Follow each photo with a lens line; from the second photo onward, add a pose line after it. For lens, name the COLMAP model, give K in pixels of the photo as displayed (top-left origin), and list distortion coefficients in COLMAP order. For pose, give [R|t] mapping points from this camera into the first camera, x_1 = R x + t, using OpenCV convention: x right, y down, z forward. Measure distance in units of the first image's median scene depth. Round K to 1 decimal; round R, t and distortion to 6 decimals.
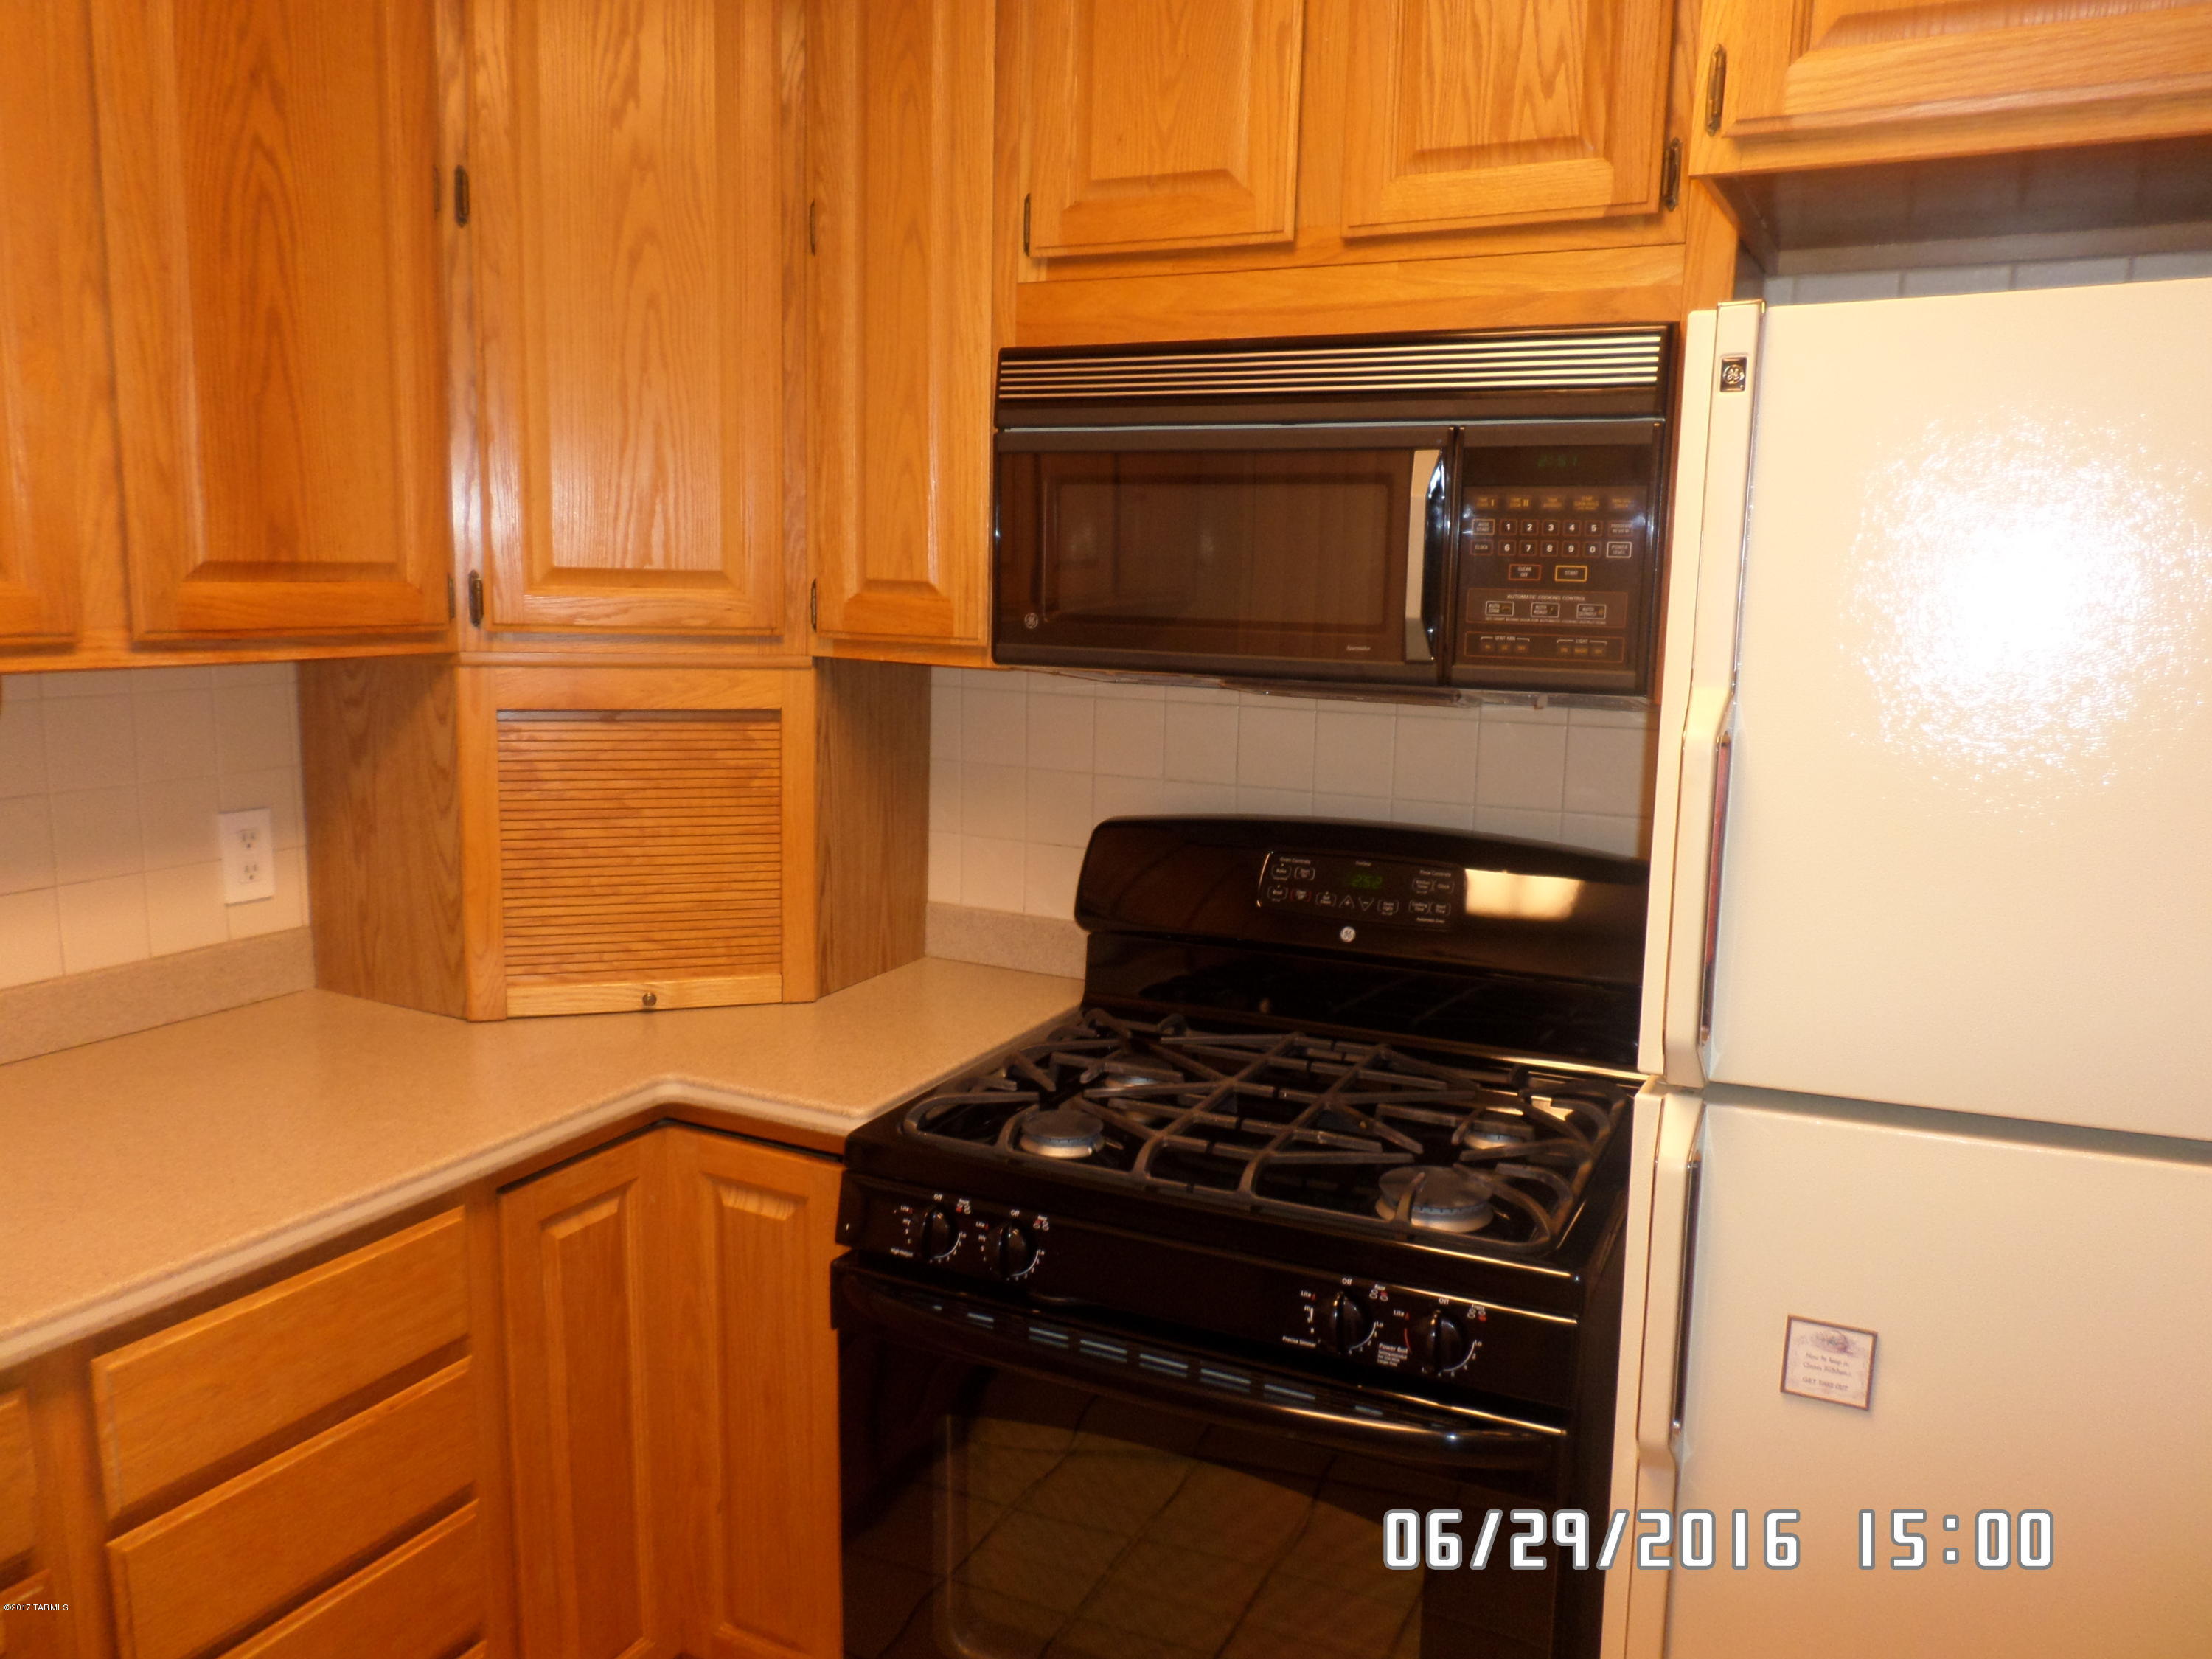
lens RADIAL K [[1696.8, 0, 1087.7], [0, 1696.8, 886.1], [0, 0, 1]] dist [-0.000794, -0.001188]
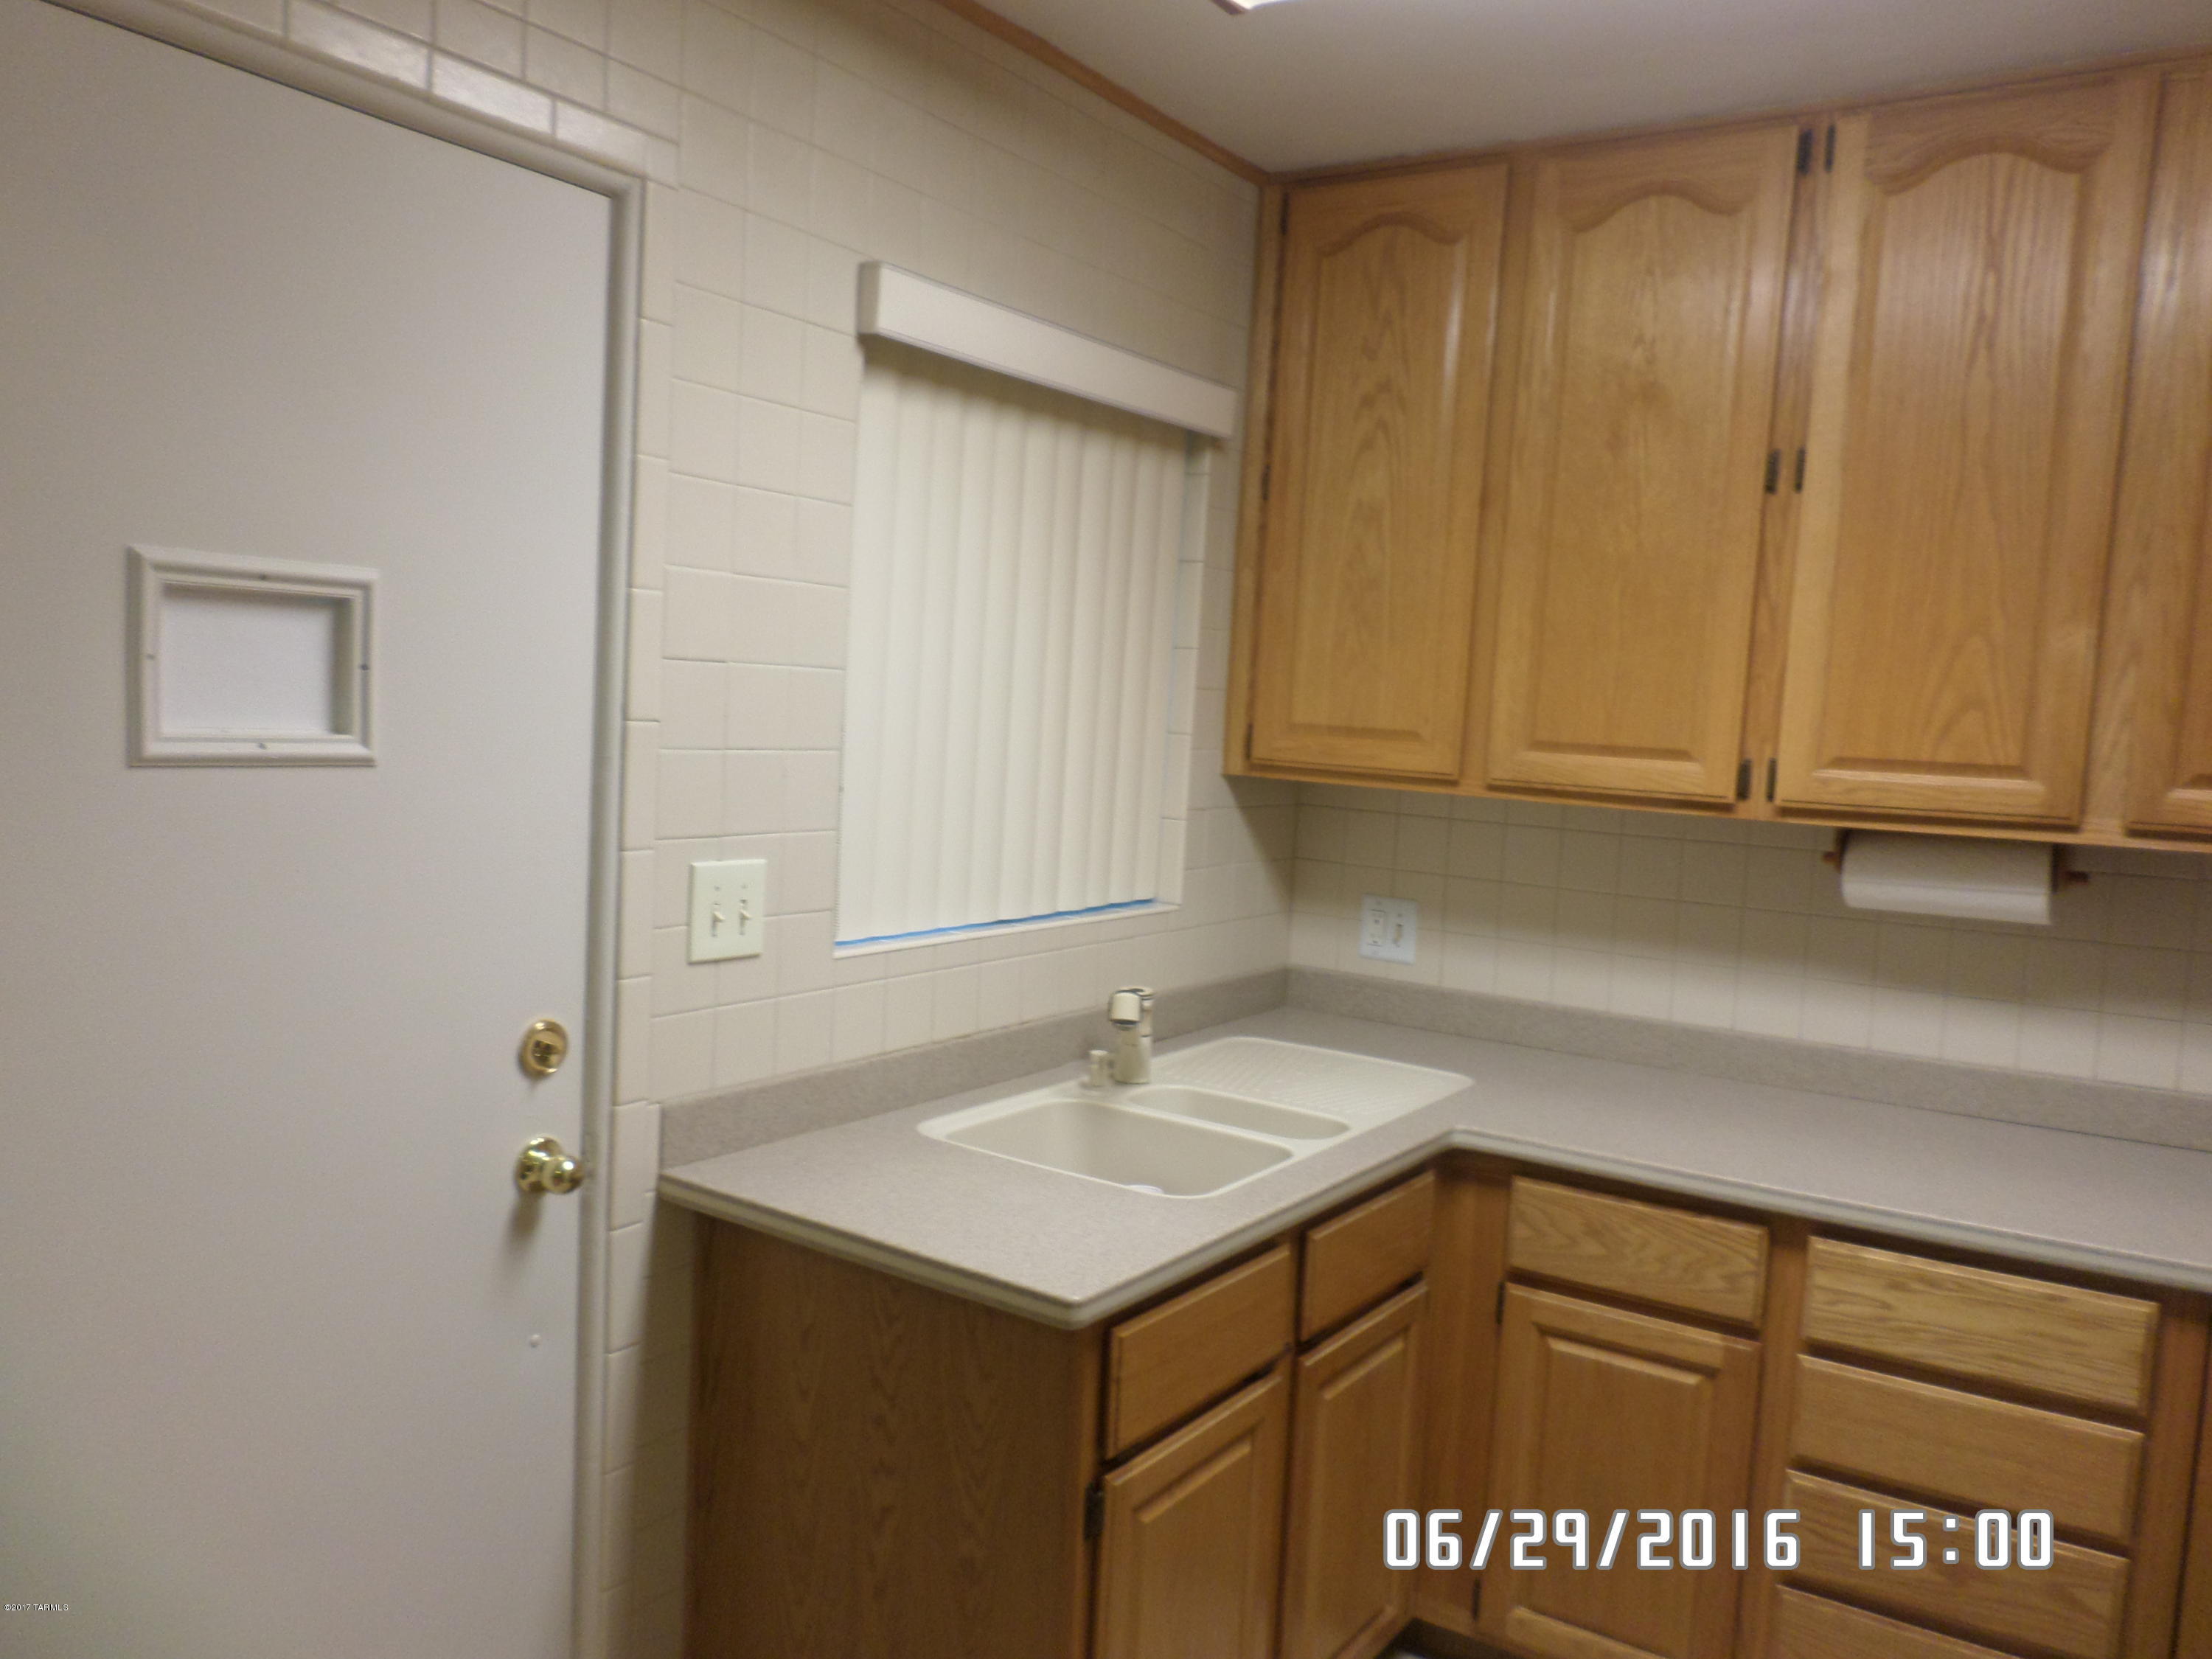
lens RADIAL K [[1662.3, 0, 1106.9], [0, 1662.3, 884.0], [0, 0, 1]] dist [-0.013006, 0.003106]
pose [[-0.129132, 0.067159, -0.989351, 0.769244], [-0.230155, 0.968429, 0.095779, -0.034507], [0.964548, 0.240072, -0.109598, 0.315740]]
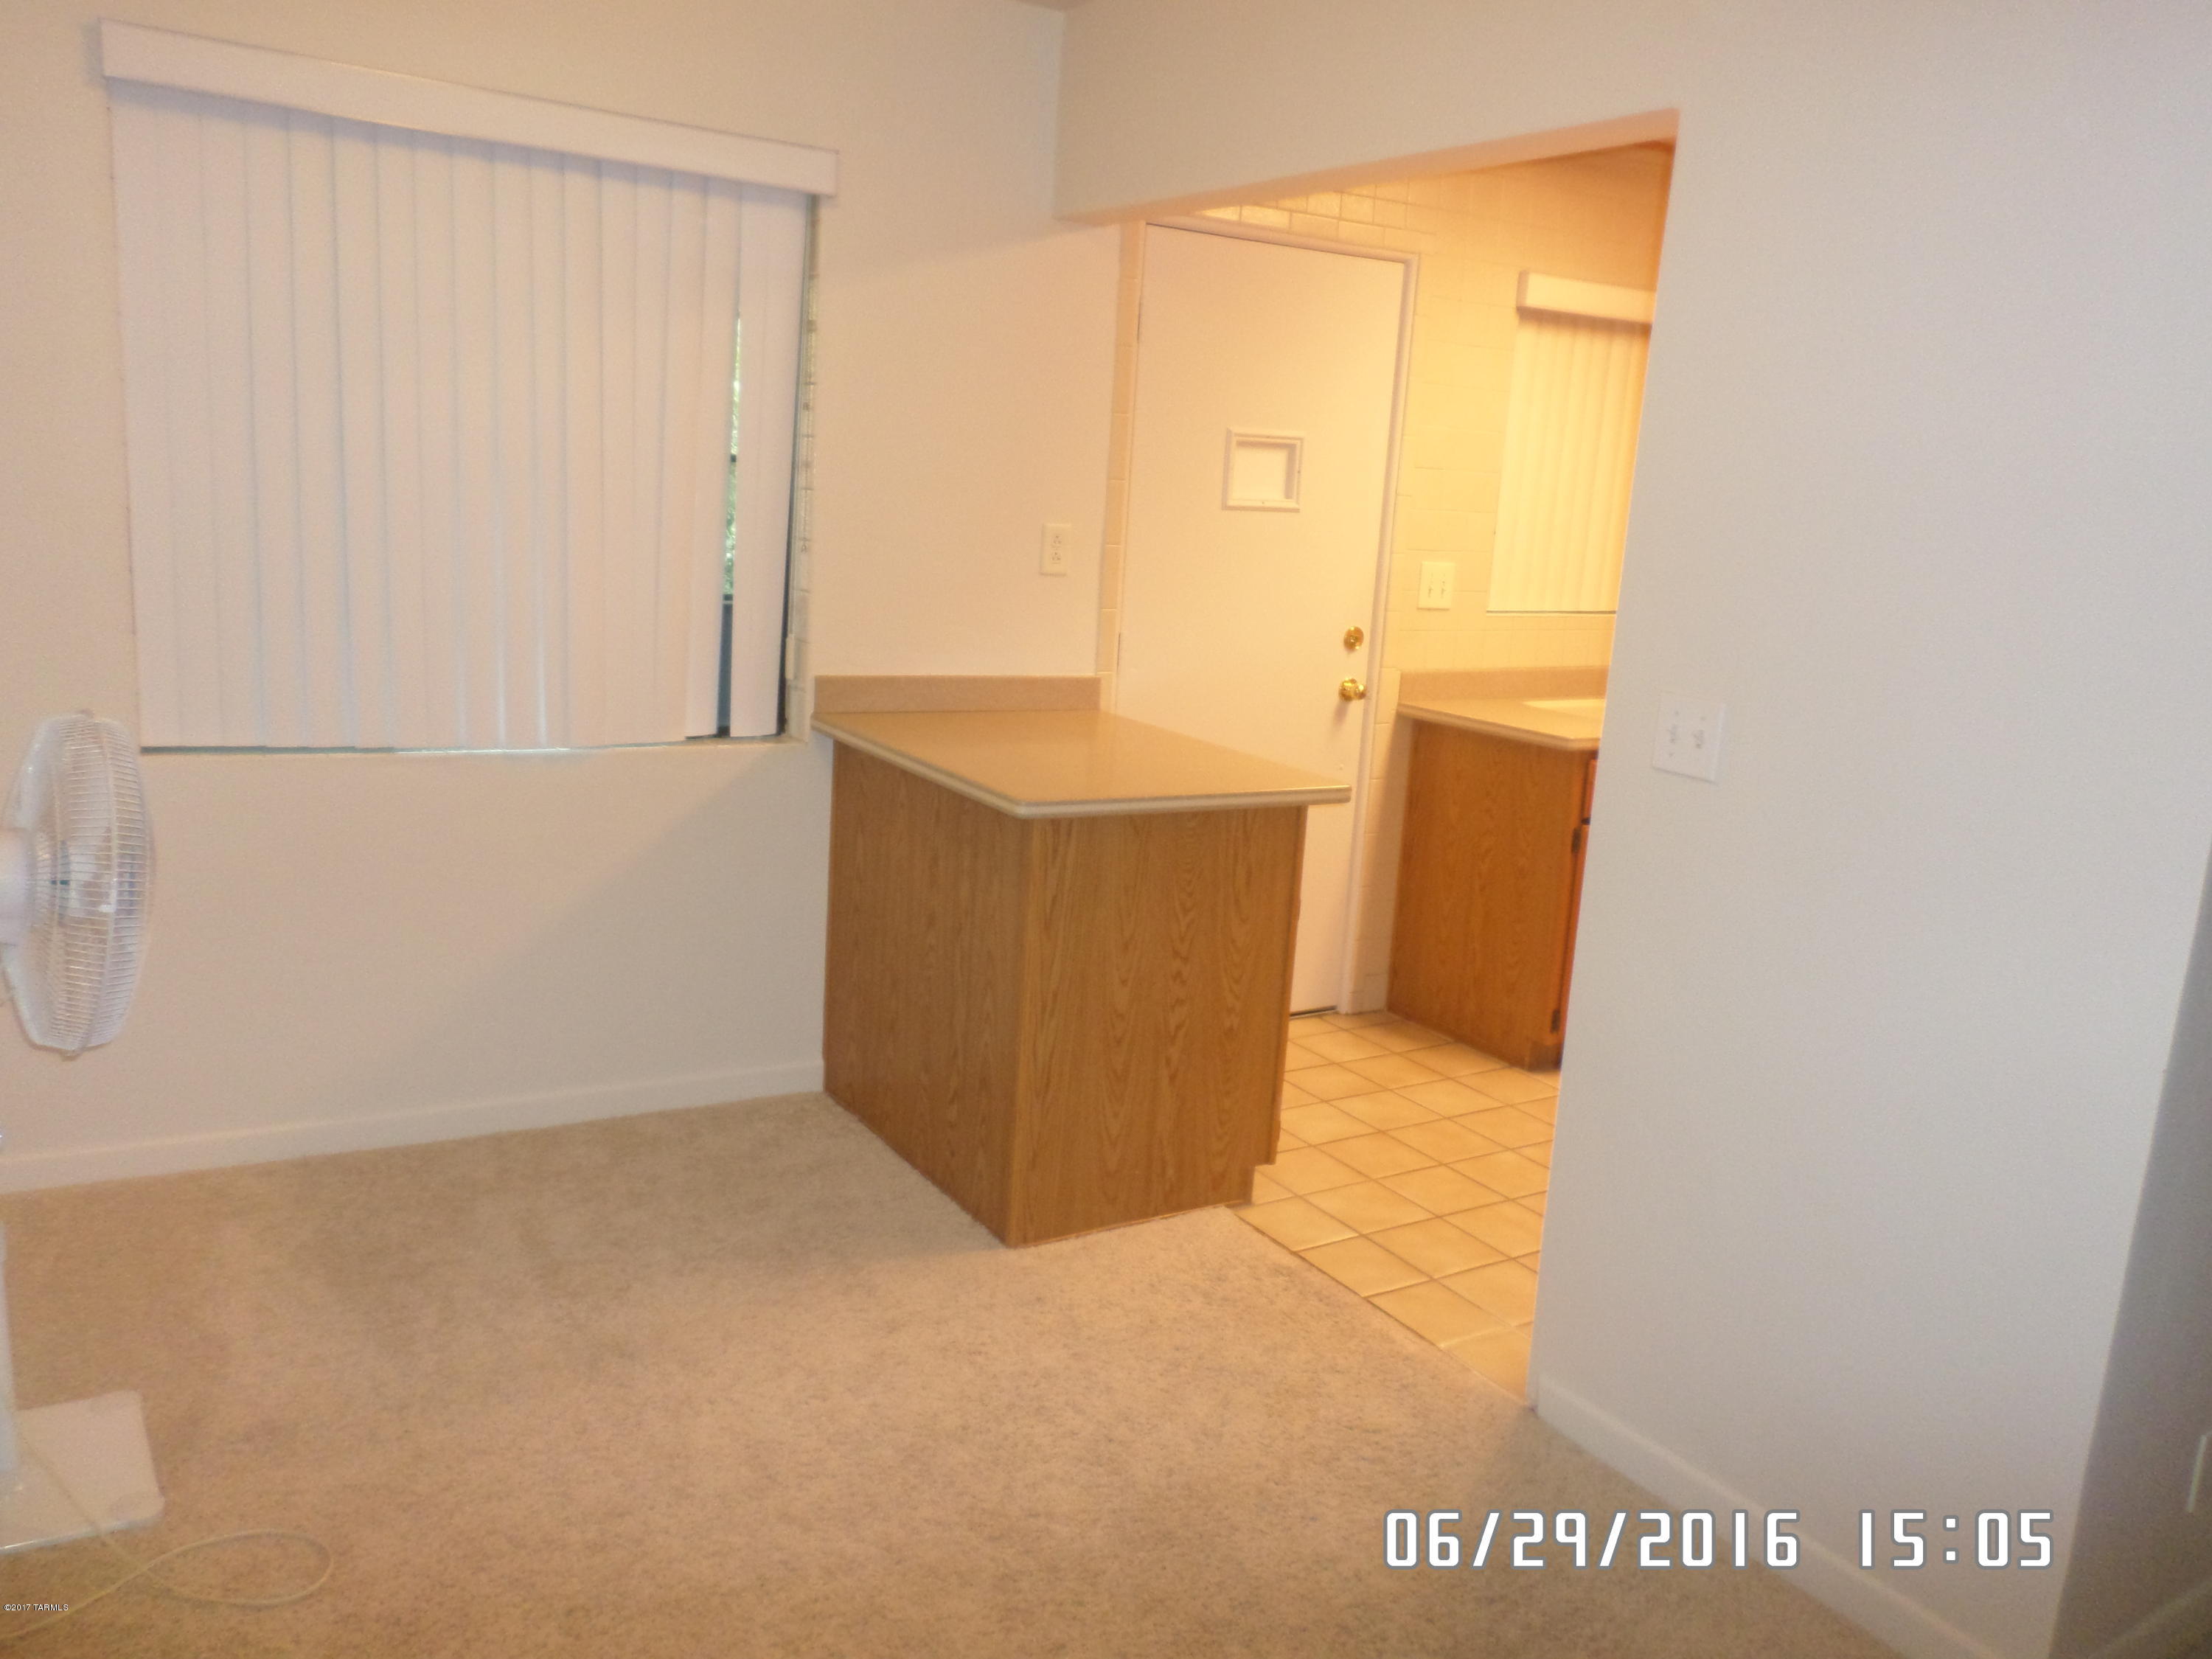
lens RADIAL K [[1668.8, 0, 1096.3], [0, 1668.8, 881.8], [0, 0, 1]] dist [-0.008731, 0.003360]
pose [[-0.533458, 0.131917, -0.835476, 2.025314], [-0.210907, 0.935817, 0.282426, -0.031148], [0.819110, 0.326870, -0.471397, 0.822857]]
